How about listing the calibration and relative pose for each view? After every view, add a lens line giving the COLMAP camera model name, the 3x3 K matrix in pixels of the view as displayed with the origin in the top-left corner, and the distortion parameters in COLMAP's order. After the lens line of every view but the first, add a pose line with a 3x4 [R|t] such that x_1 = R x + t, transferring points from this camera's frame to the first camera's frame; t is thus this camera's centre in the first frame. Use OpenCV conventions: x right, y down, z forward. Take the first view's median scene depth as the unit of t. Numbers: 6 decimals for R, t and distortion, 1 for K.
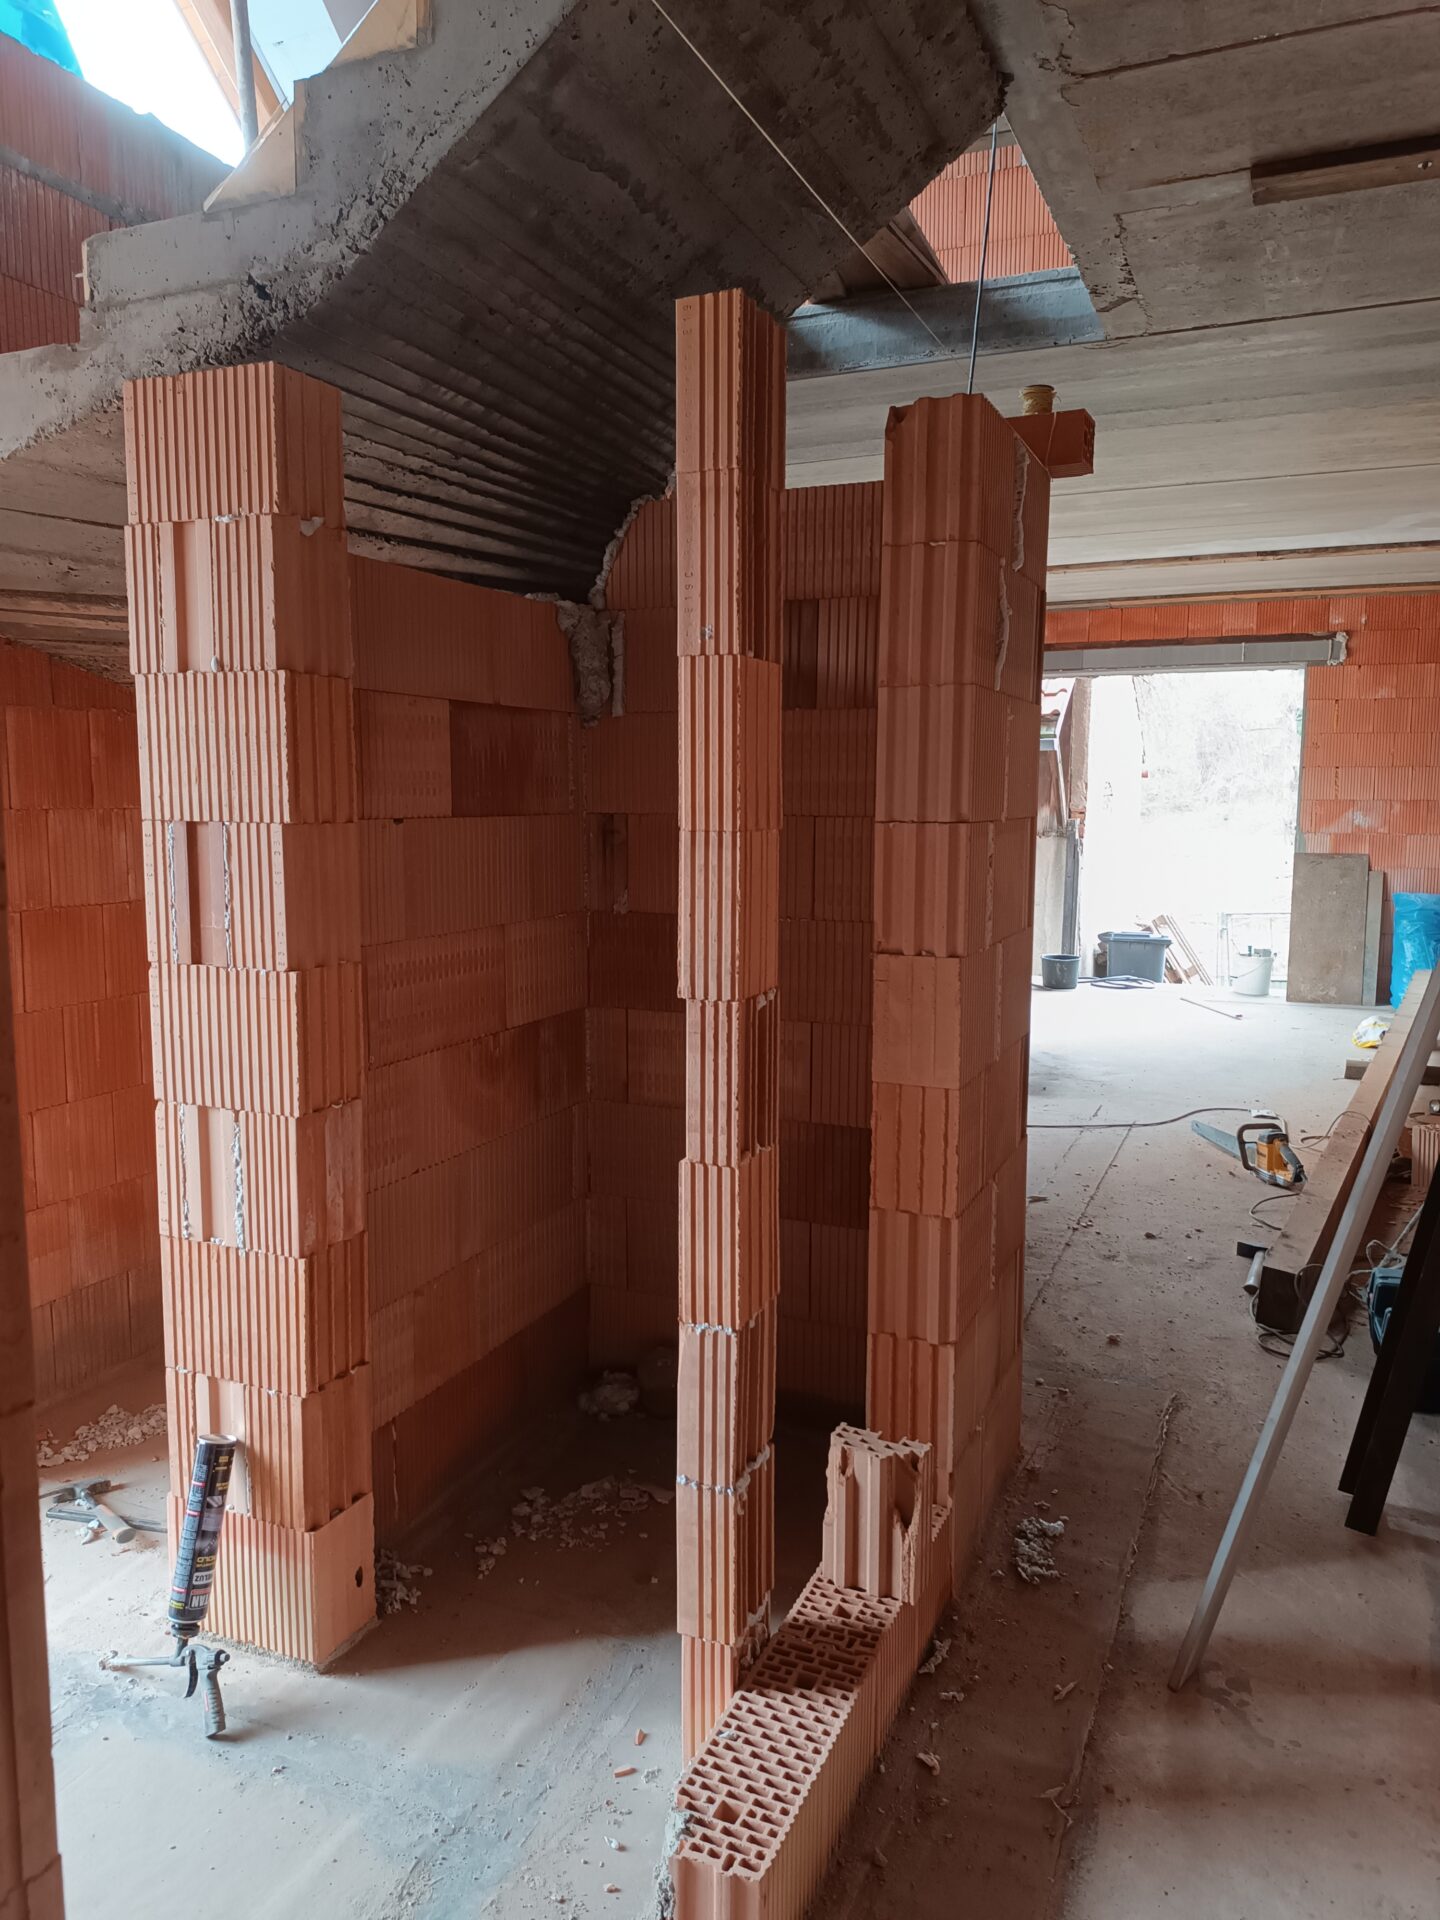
lens RADIAL K [[1444.5, 0, 709.8], [0, 1444.5, 957.3], [0, 0, 1]] dist [0.039909, -0.077552]
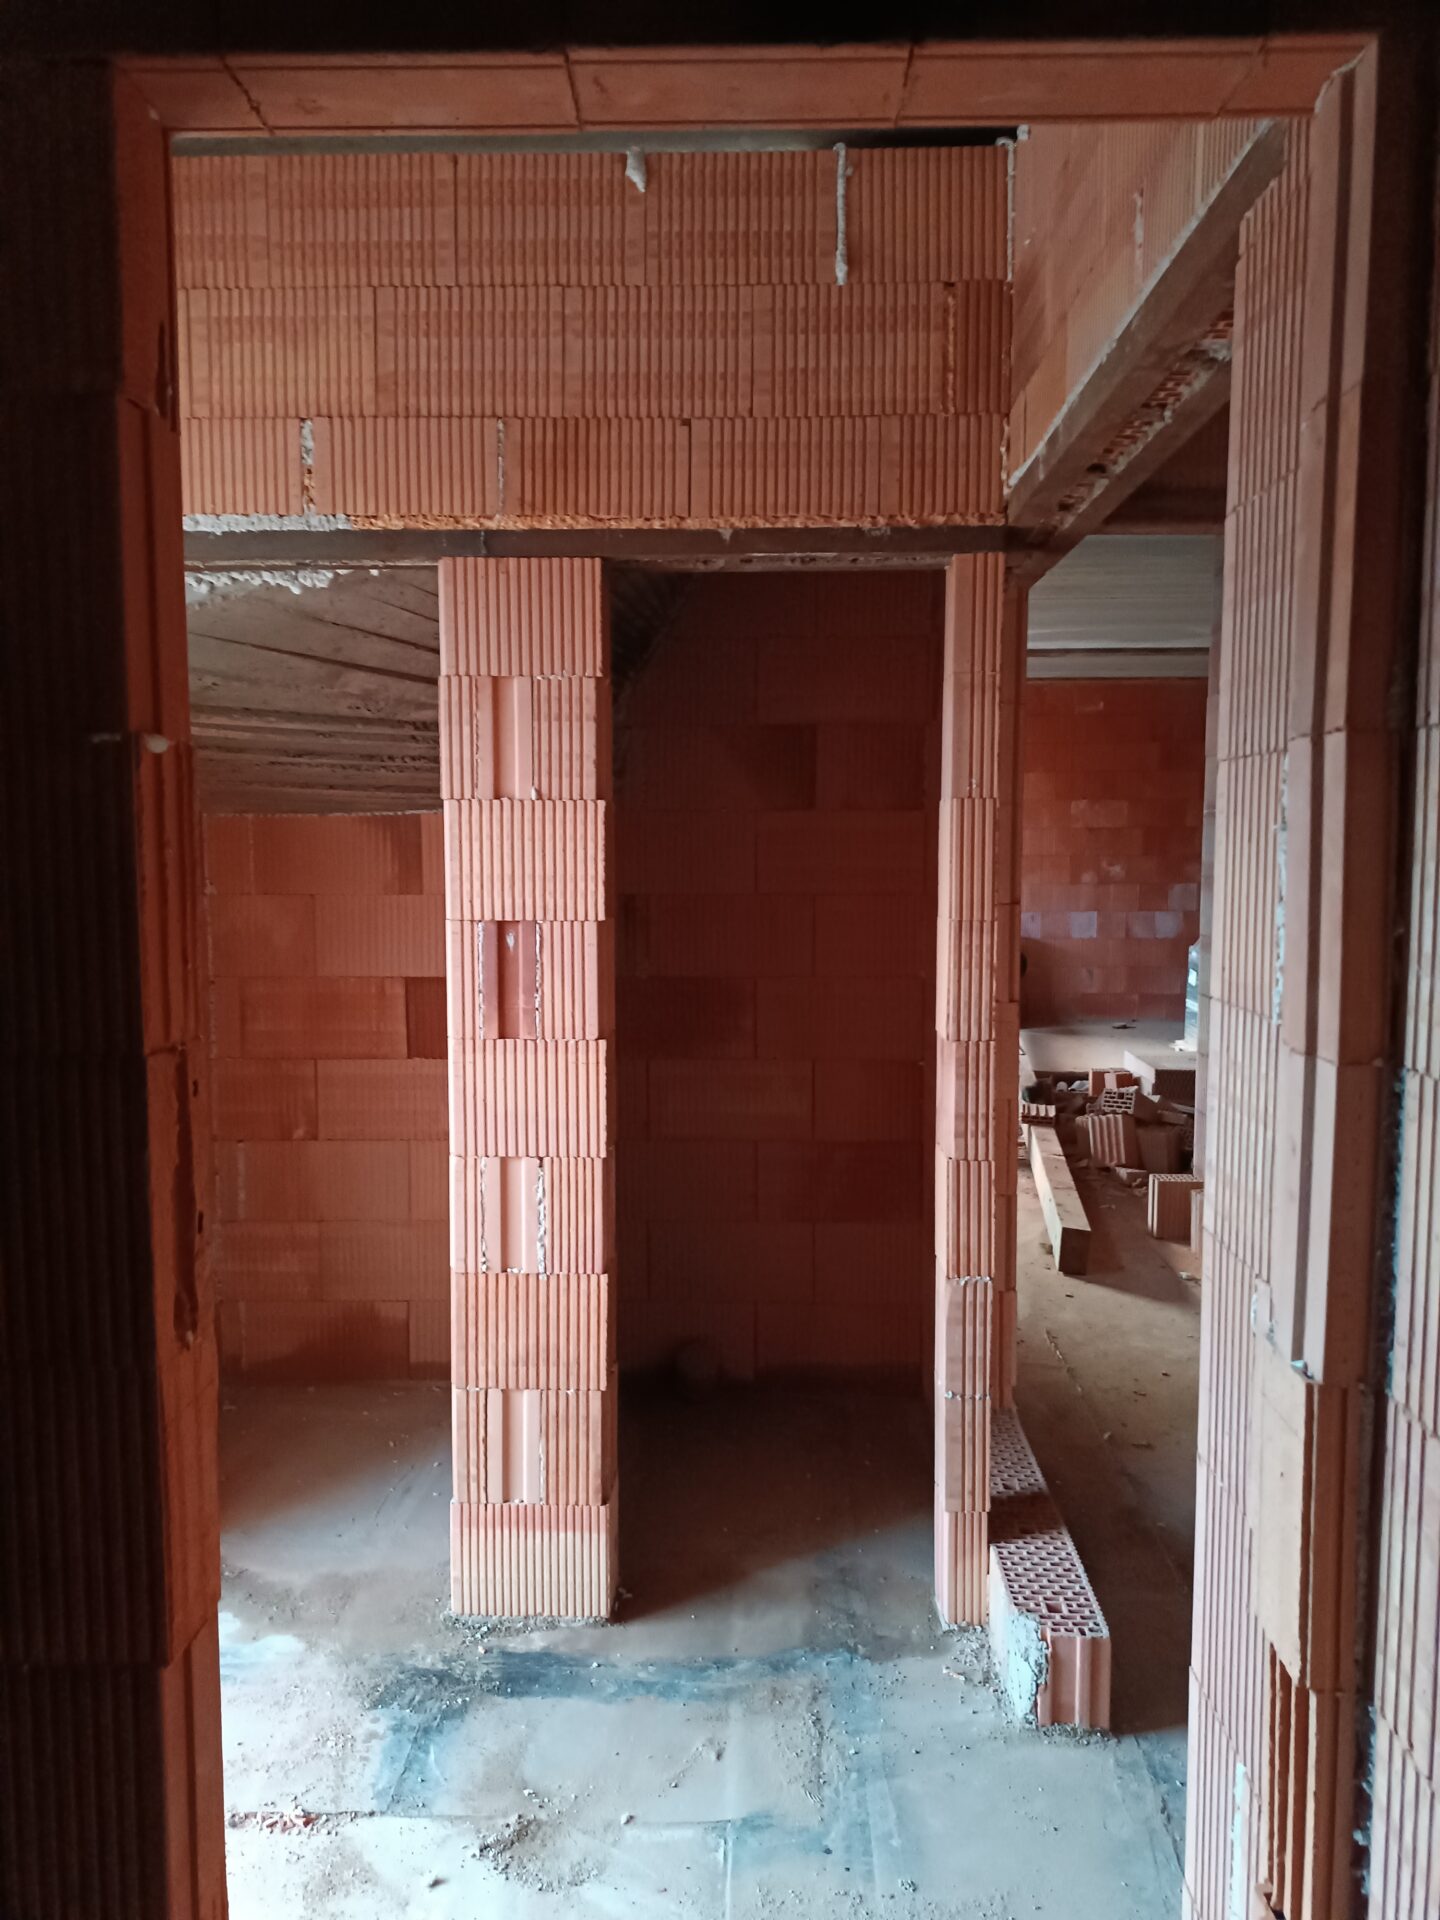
lens RADIAL K [[1444.5, 0, 741.3], [0, 1444.5, 945.3], [0, 0, 1]] dist [0.039909, -0.077552]
pose [[0.926110, -0.033906, 0.375727, -0.610063], [0.048952, 0.998333, -0.030568, -0.025862], [-0.374065, 0.046702, 0.926226, -0.183639]]
